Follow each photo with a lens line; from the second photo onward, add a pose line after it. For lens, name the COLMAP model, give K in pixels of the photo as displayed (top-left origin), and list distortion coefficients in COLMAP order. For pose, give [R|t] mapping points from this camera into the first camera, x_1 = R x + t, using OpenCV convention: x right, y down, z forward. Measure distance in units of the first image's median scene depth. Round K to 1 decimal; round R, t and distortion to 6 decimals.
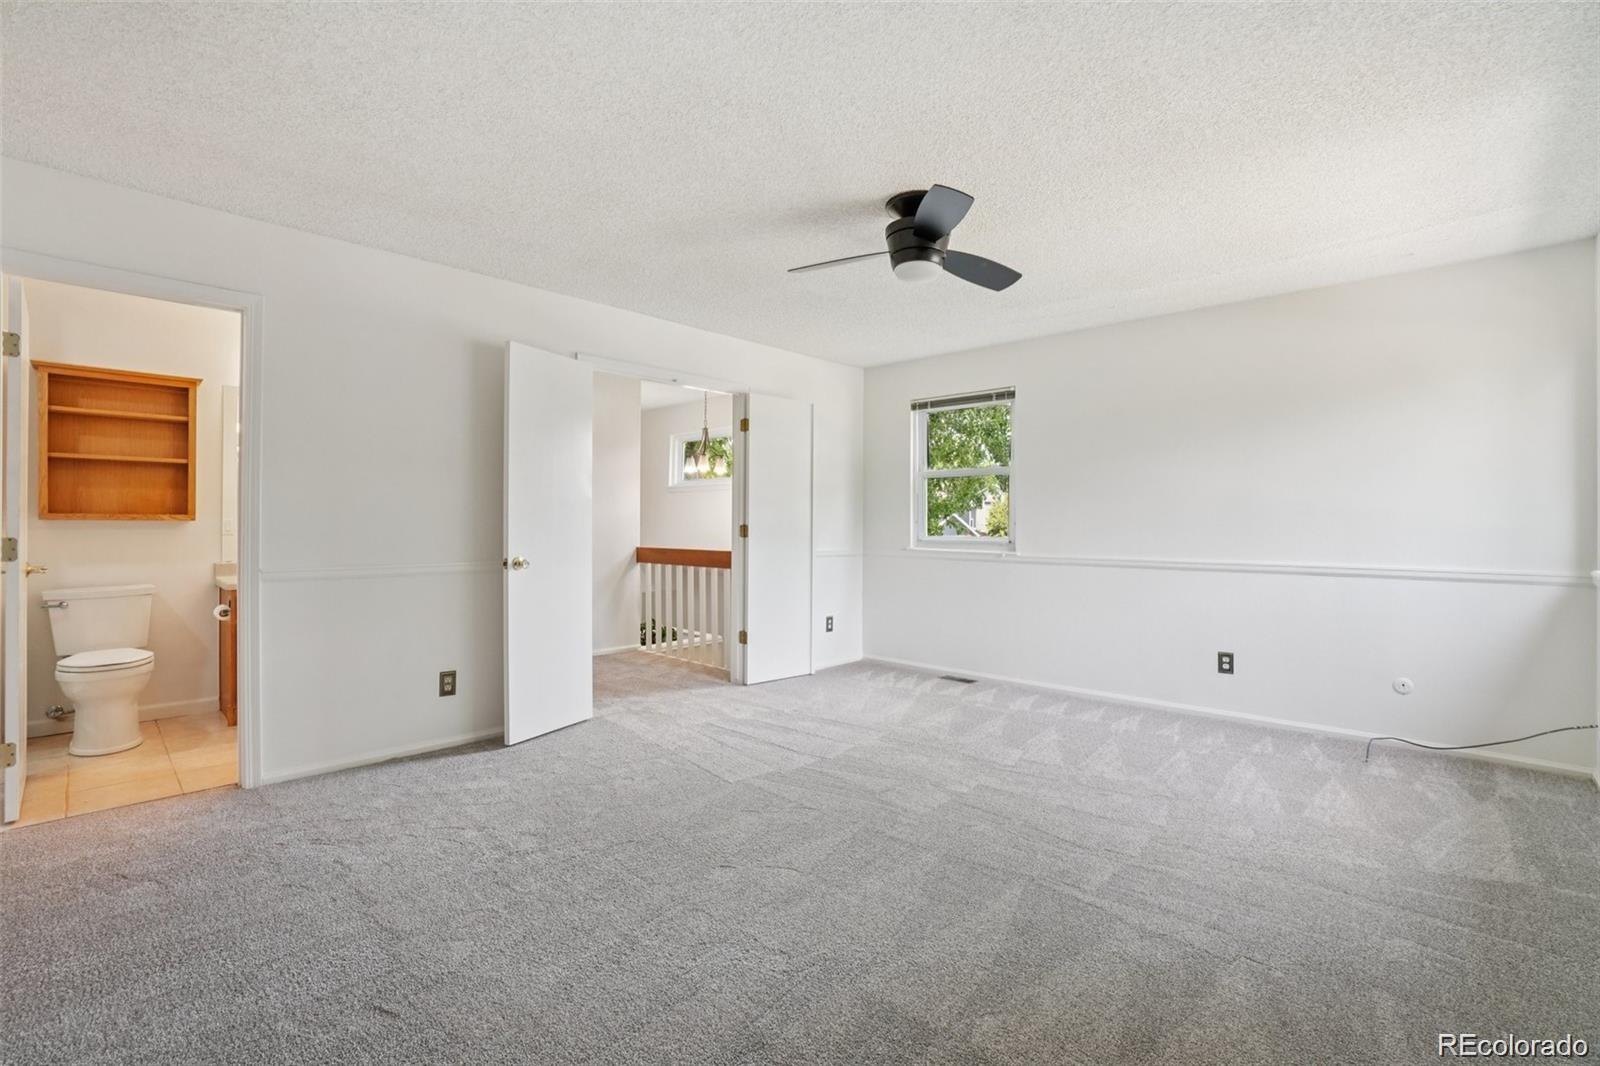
lens RADIAL K [[716.6, 0, 772.8], [0, 716.6, 528.1], [0, 0, 1]] dist [-0.048390, 0.022271]
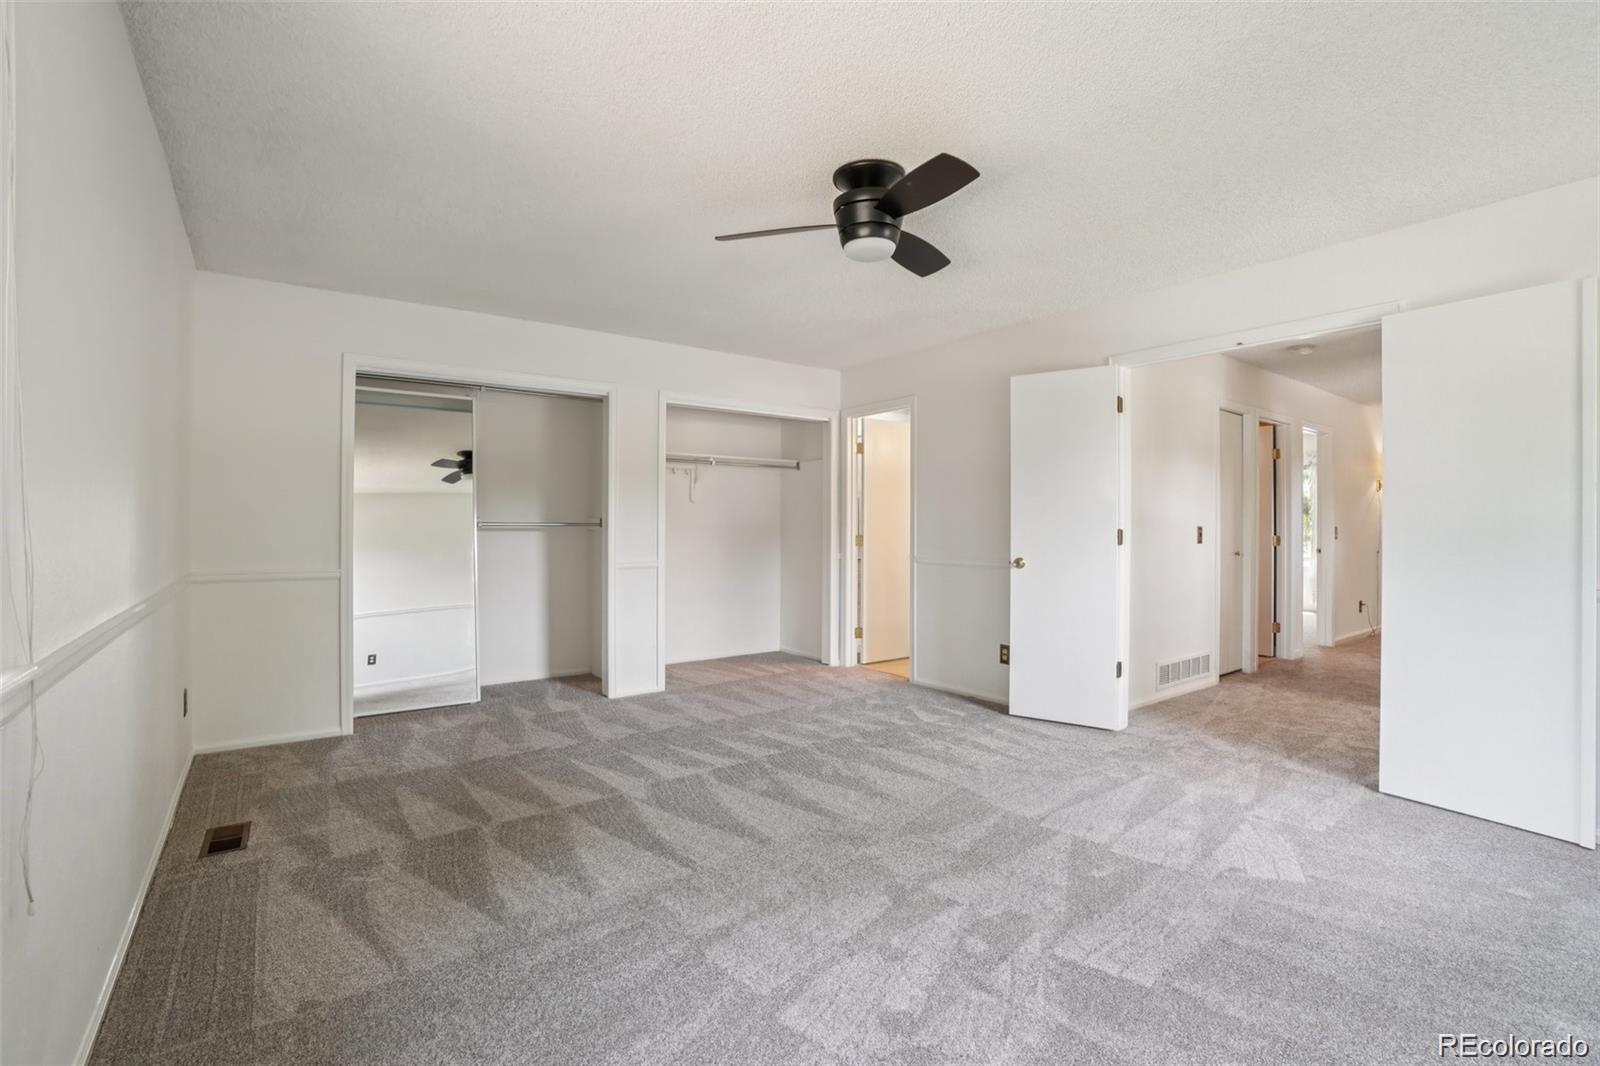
lens RADIAL K [[716.6, 0, 772.8], [0, 716.6, 528.1], [0, 0, 1]] dist [-0.048390, 0.022271]
pose [[-0.149221, 0.000406, -0.988804, 0.719894], [-0.002506, 0.999997, 0.000789, -0.001589], [0.988801, 0.002595, -0.149219, 0.668248]]
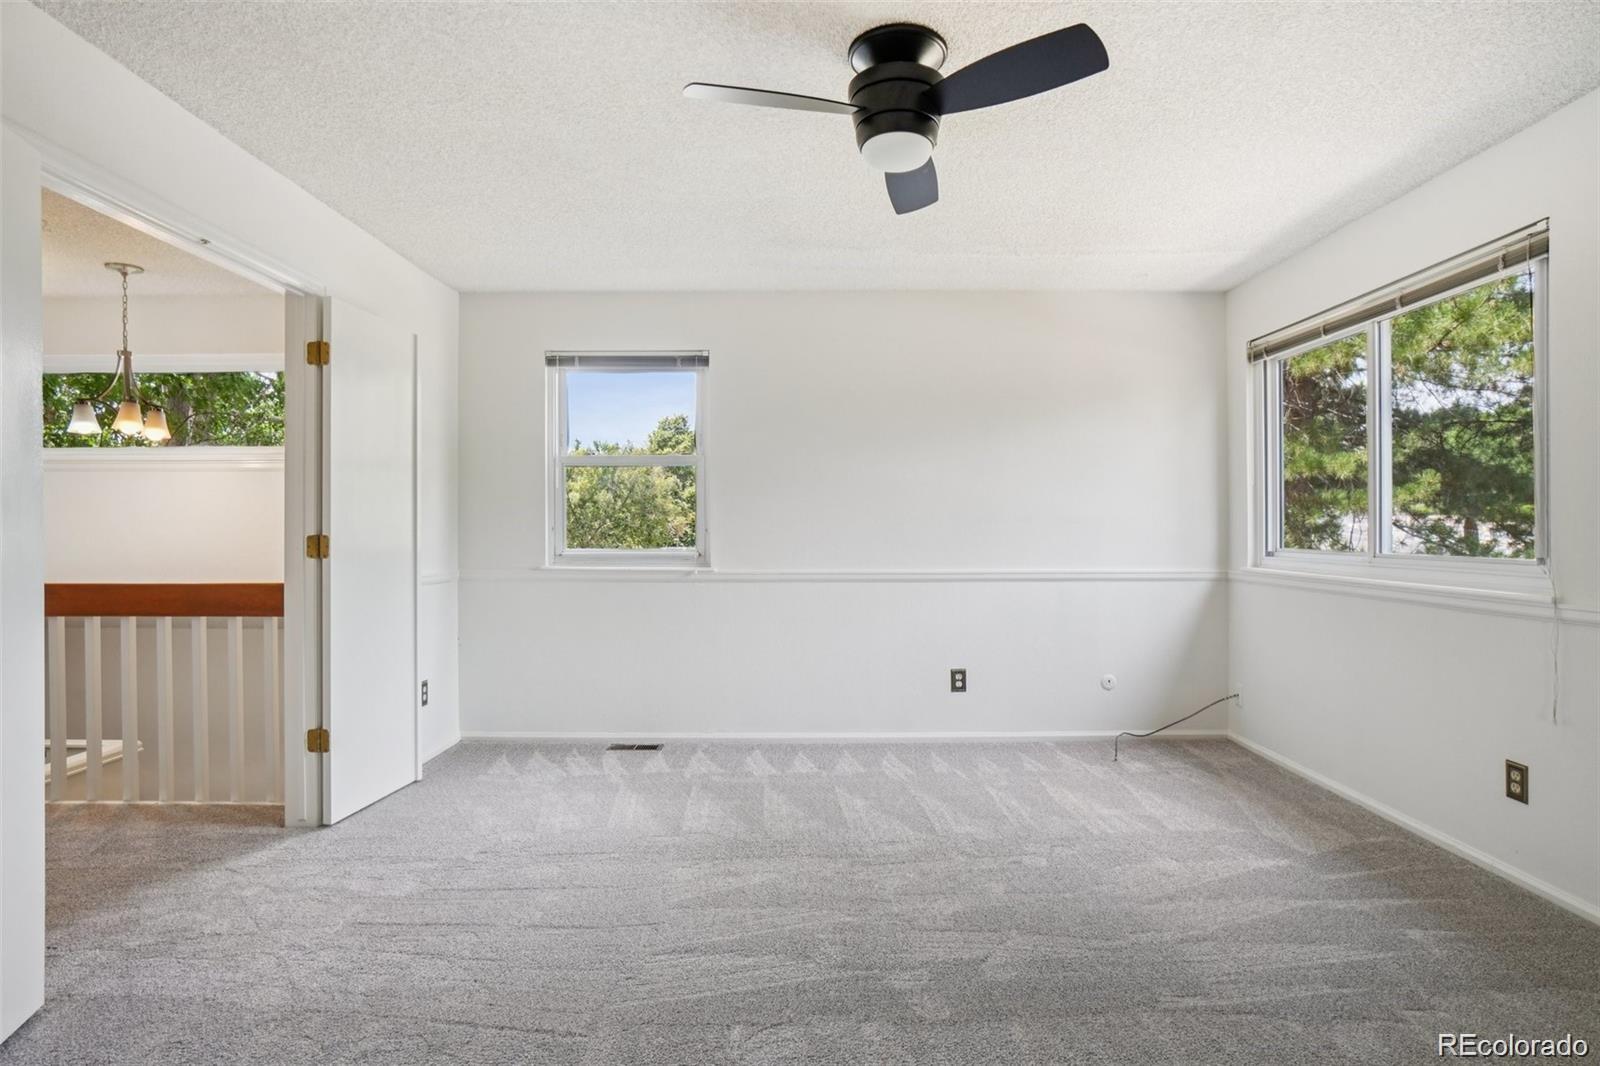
lens RADIAL K [[863.8, 0, 800.0], [0, 863.8, 533.0], [0, 0, 1]] dist [-0.012198, 0.001536]
pose [[0.713067, -0.005898, 0.701071, -0.287185], [0.008689, 0.999962, -0.000426, -0.002860], [-0.701042, 0.006395, 0.713091, 0.328004]]
